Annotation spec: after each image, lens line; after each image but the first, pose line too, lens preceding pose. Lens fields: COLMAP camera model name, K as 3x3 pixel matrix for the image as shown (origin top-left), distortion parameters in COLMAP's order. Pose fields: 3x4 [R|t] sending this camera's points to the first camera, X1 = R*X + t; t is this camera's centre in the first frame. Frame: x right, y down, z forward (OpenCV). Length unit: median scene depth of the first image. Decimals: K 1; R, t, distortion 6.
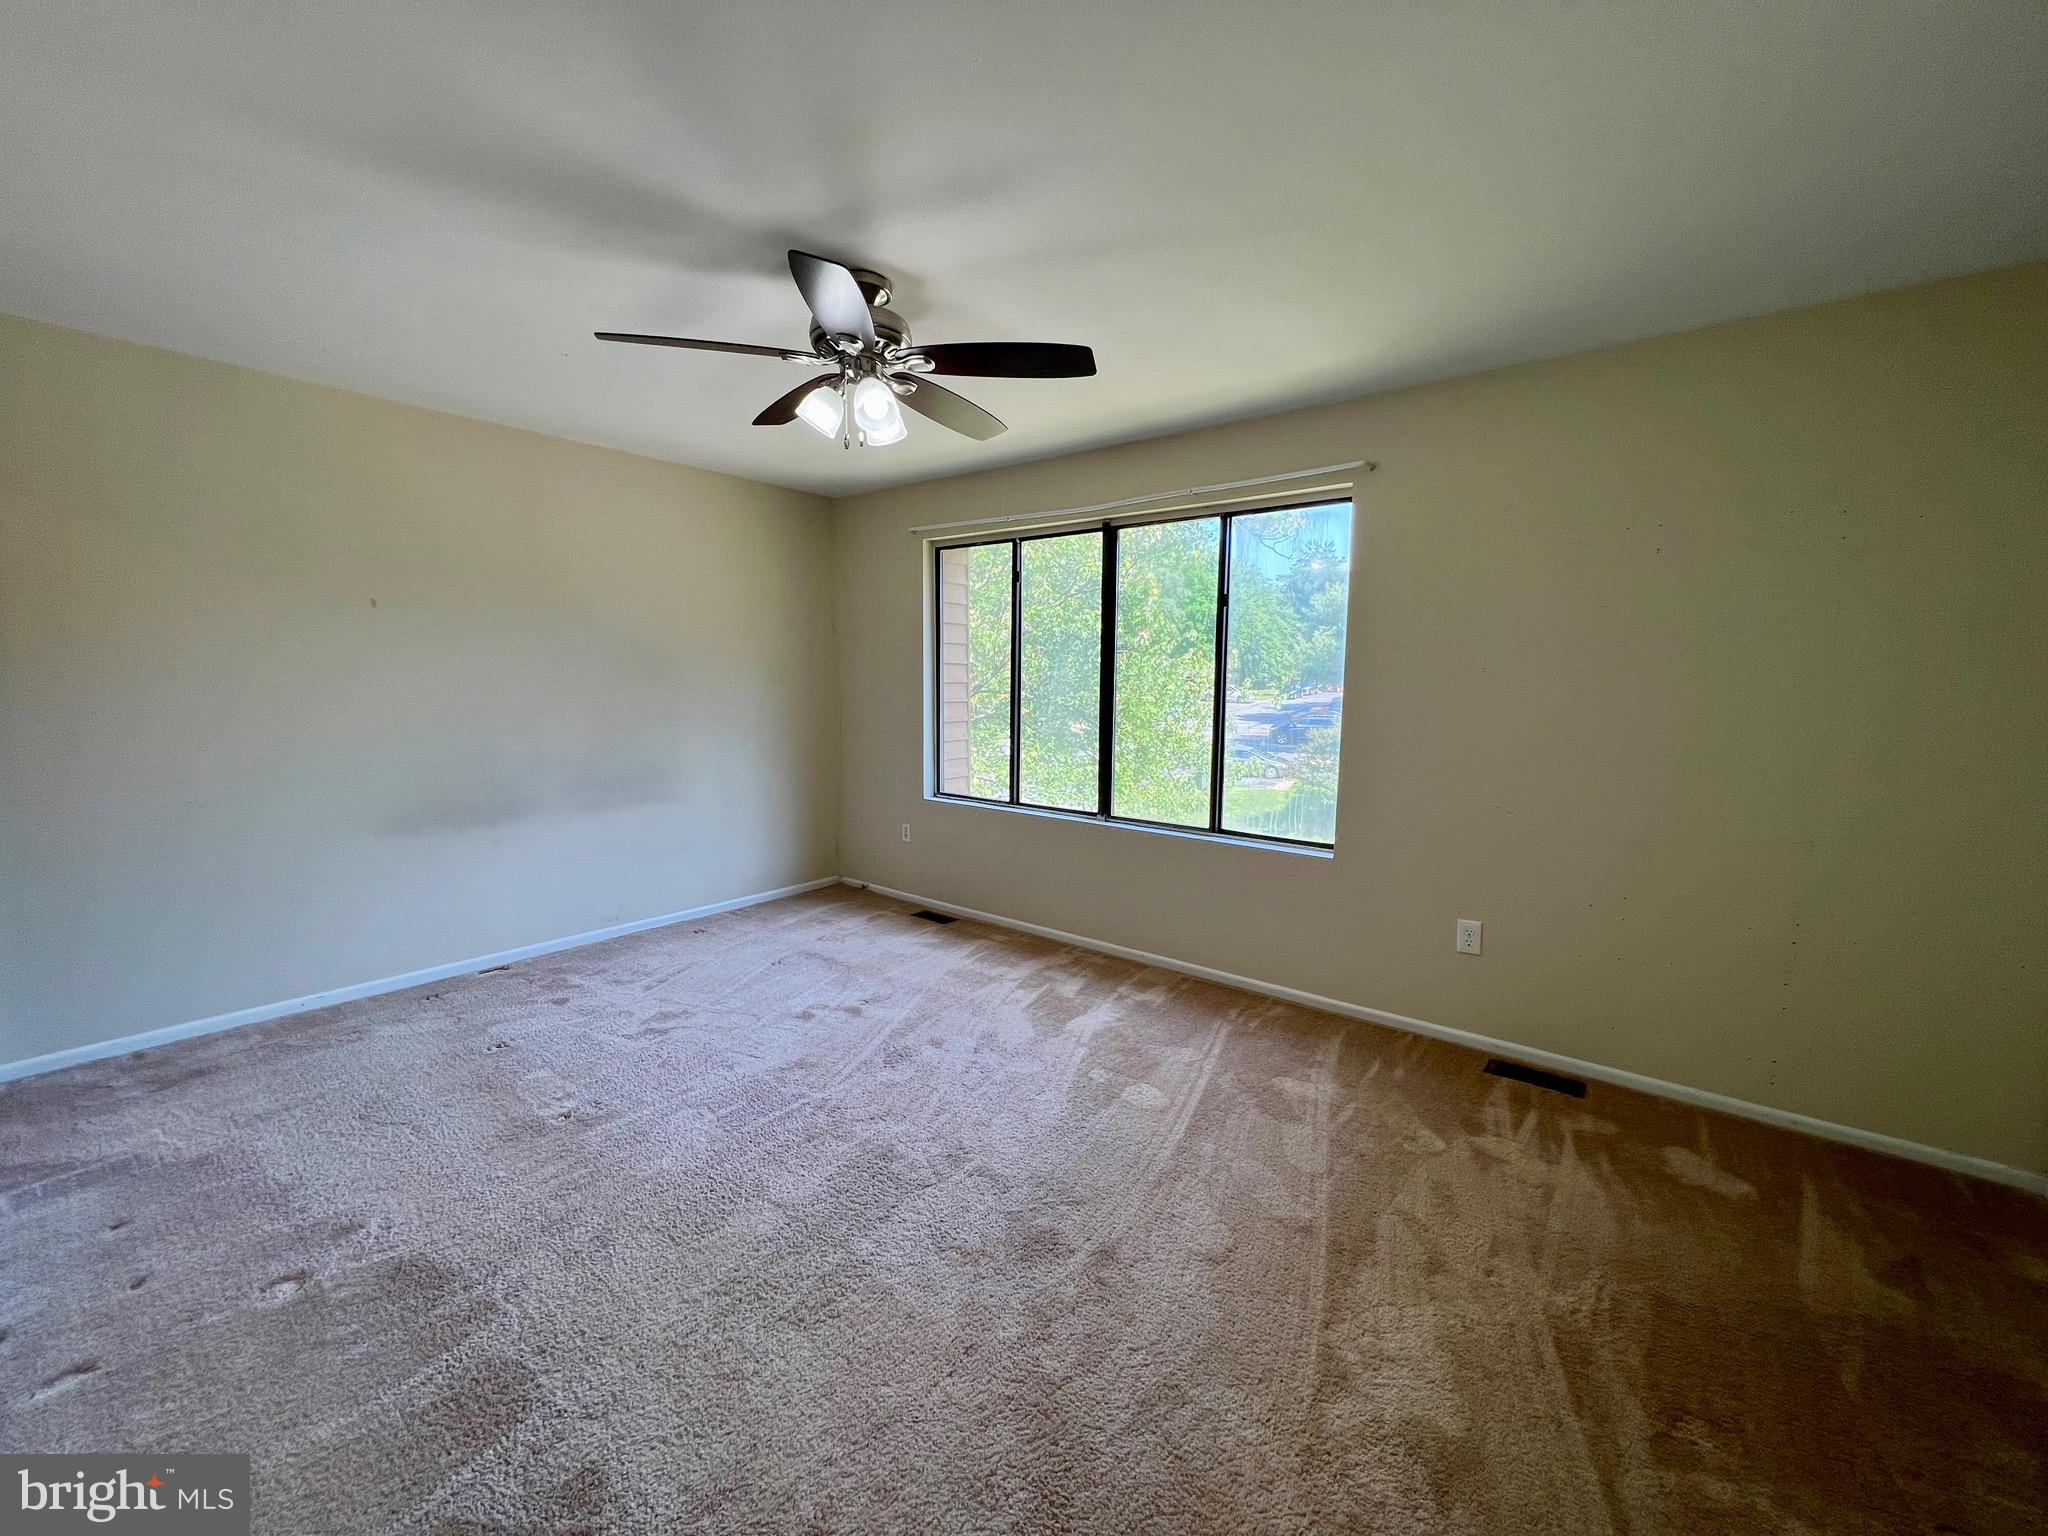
lens RADIAL K [[825.0, 0, 1021.9], [0, 825.0, 771.2], [0, 0, 1]] dist [0.005140, 0.000098]
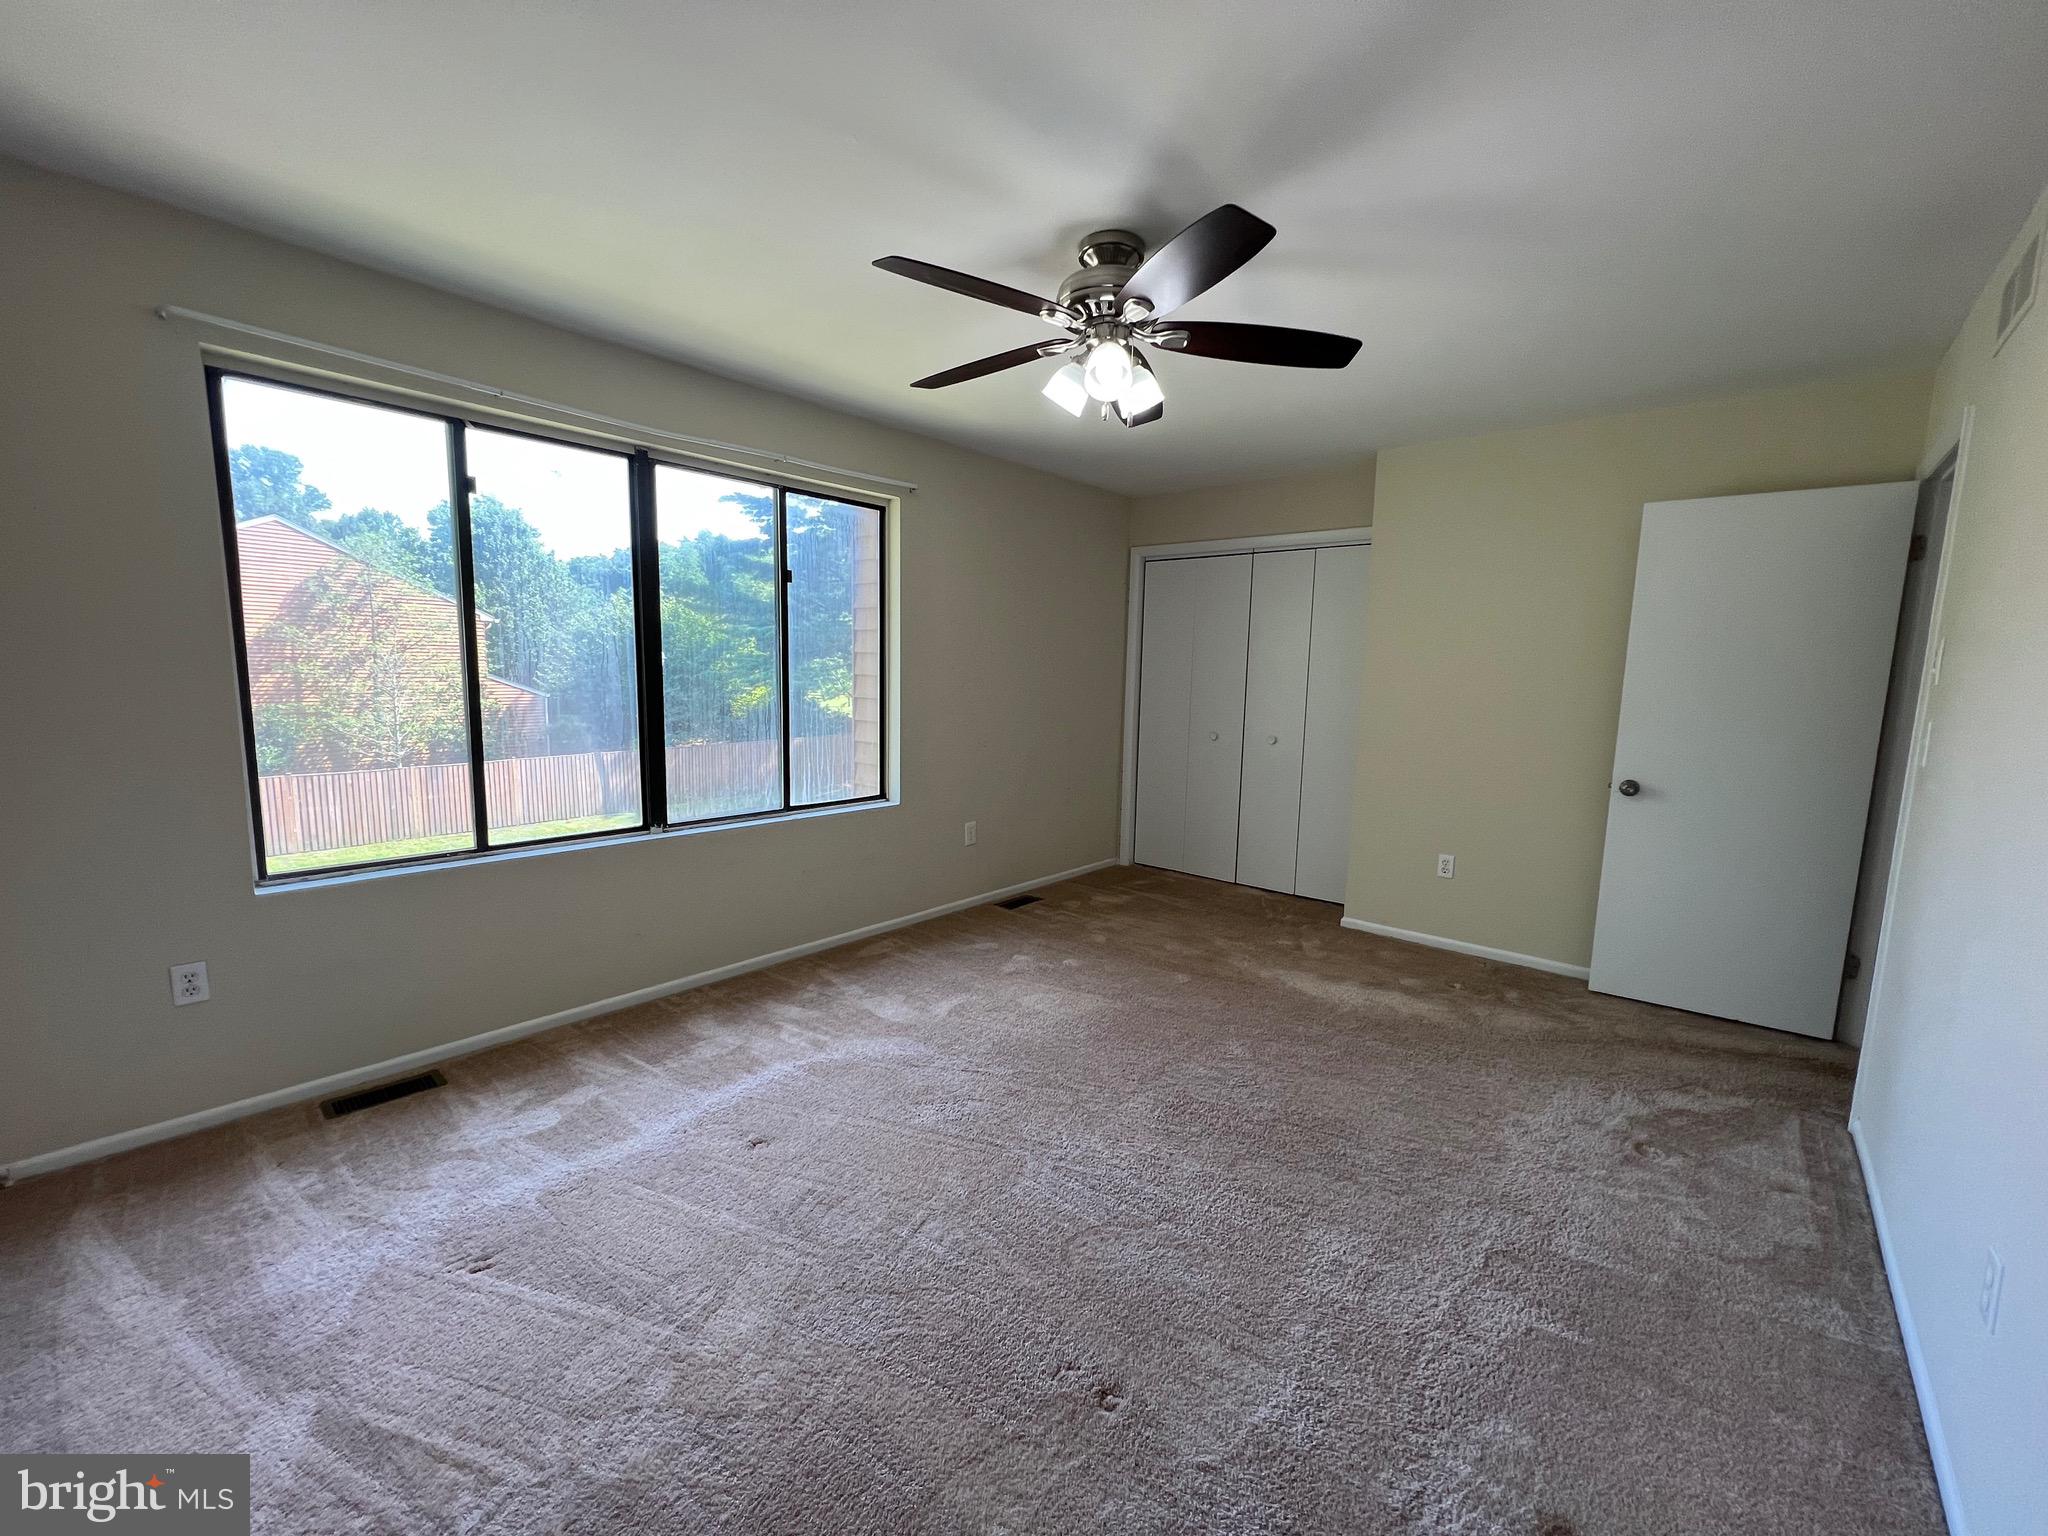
lens RADIAL K [[825.0, 0, 1021.6], [0, 825.0, 764.9], [0, 0, 1]] dist [0.005140, 0.000098]
pose [[0.042474, -0.130617, 0.990523, -0.807335], [0.093359, 0.987598, 0.126228, -0.087800], [-0.994726, 0.087112, 0.054141, 0.735671]]
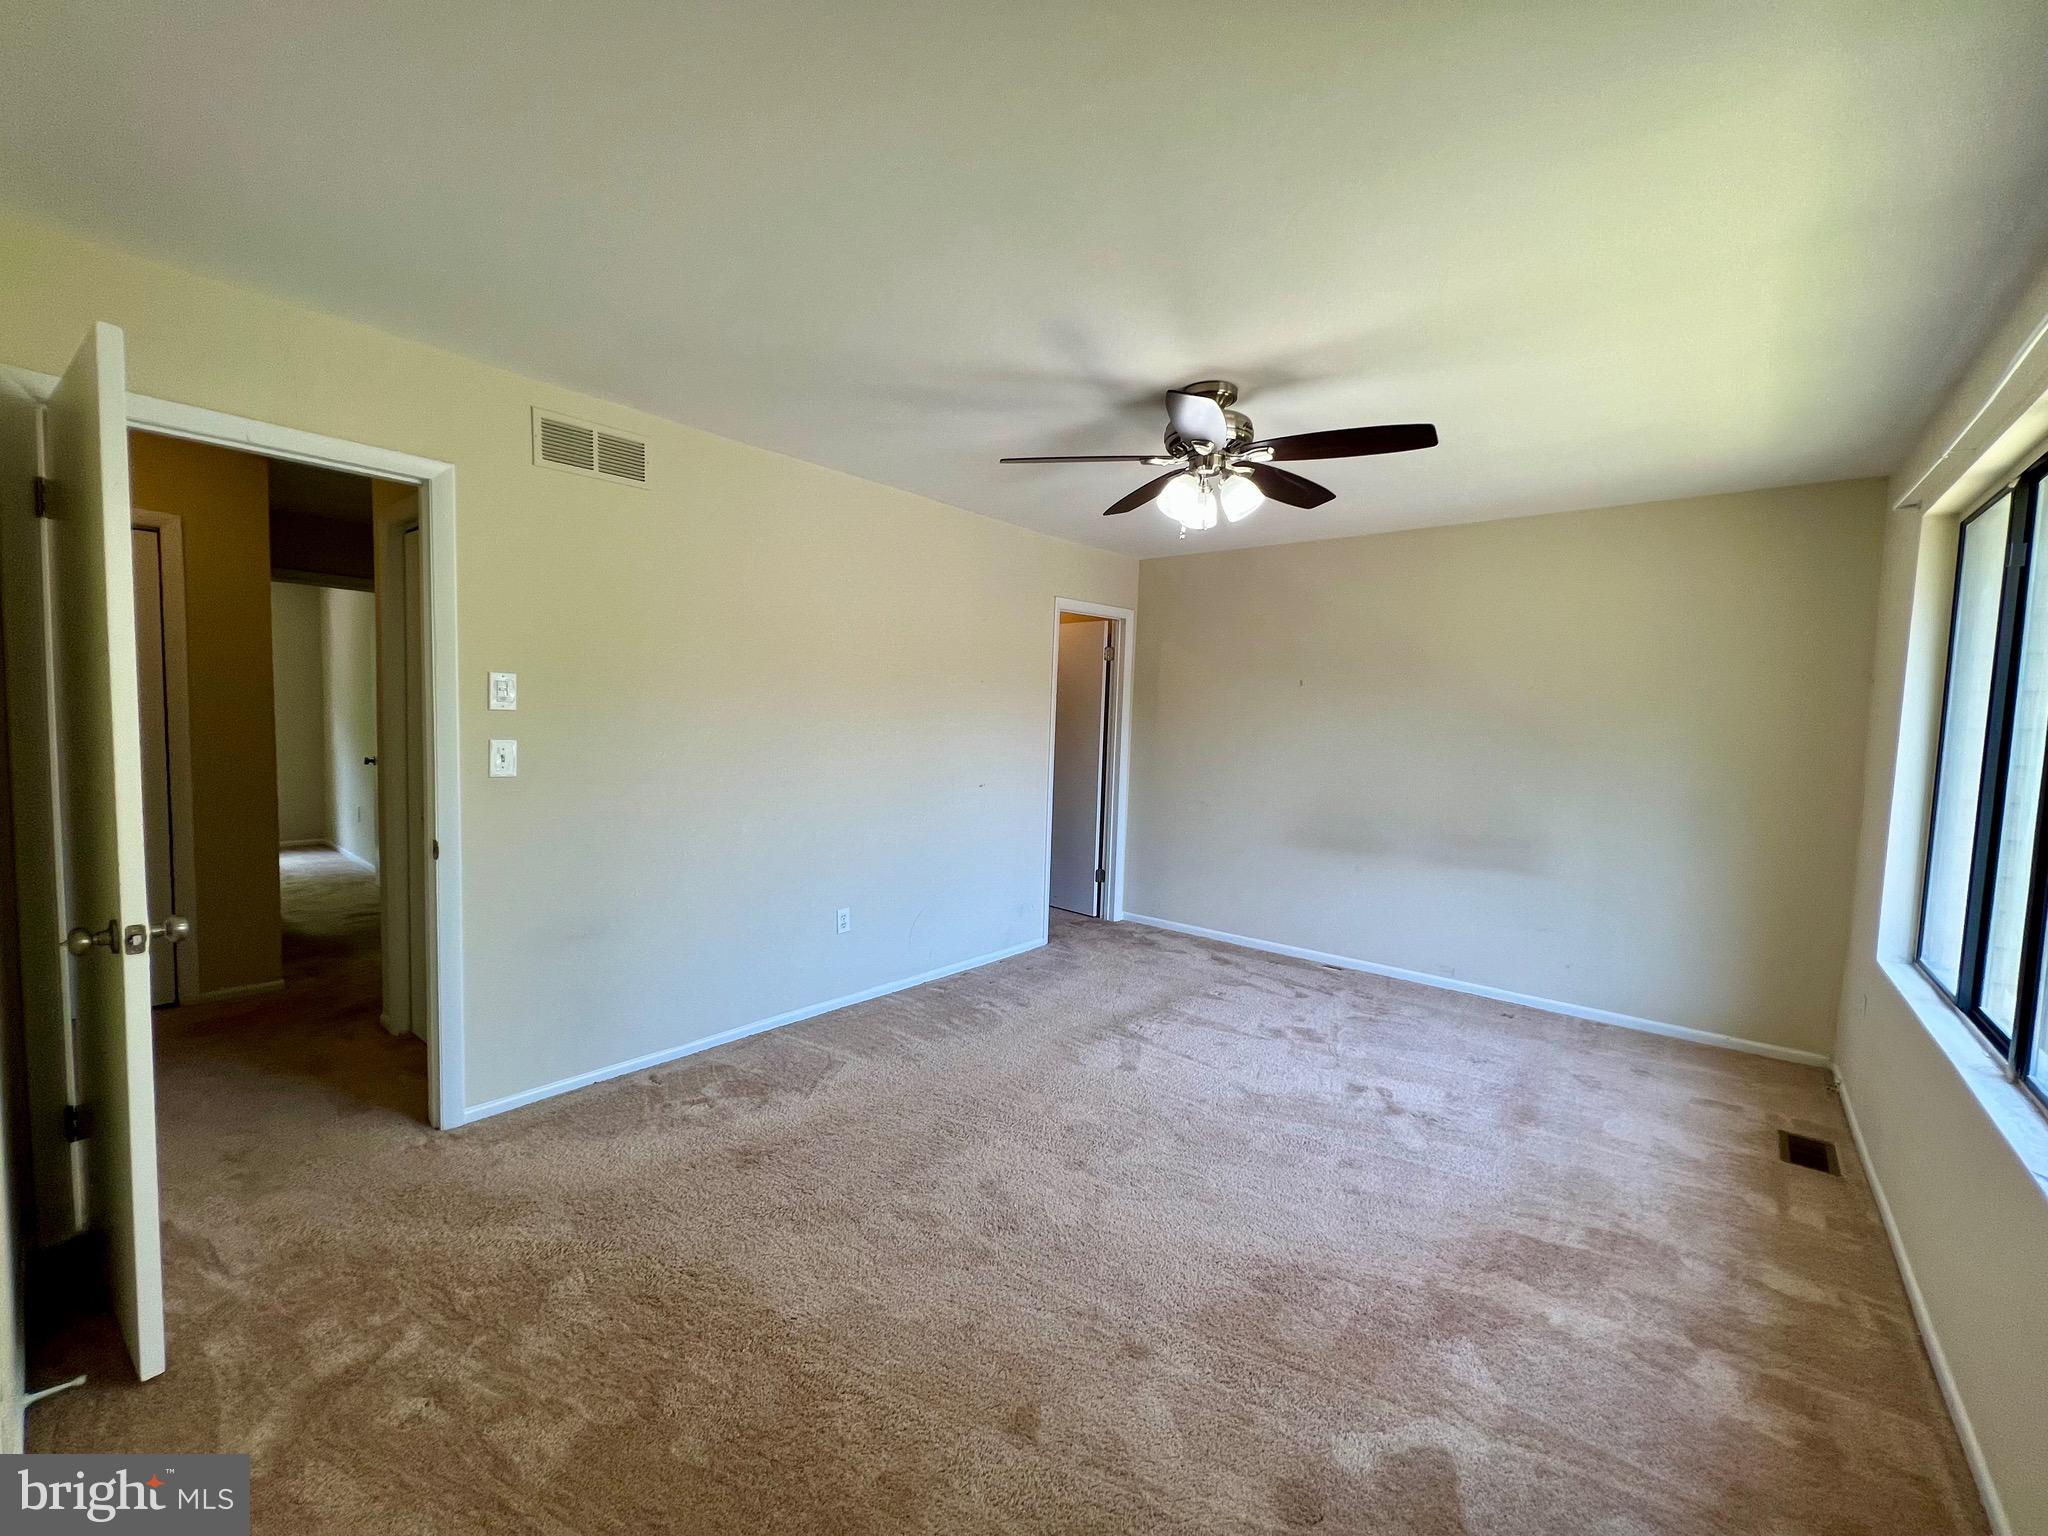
lens RADIAL K [[833.6, 0, 1043.8], [0, 833.6, 770.2], [0, 0, 1]] dist [0.002011, -0.000087]
pose [[-0.012078, 0.052730, -0.998536, 0.662380], [-0.144493, 0.988035, 0.053923, -0.064910], [0.989432, 0.144933, -0.004314, 0.568114]]
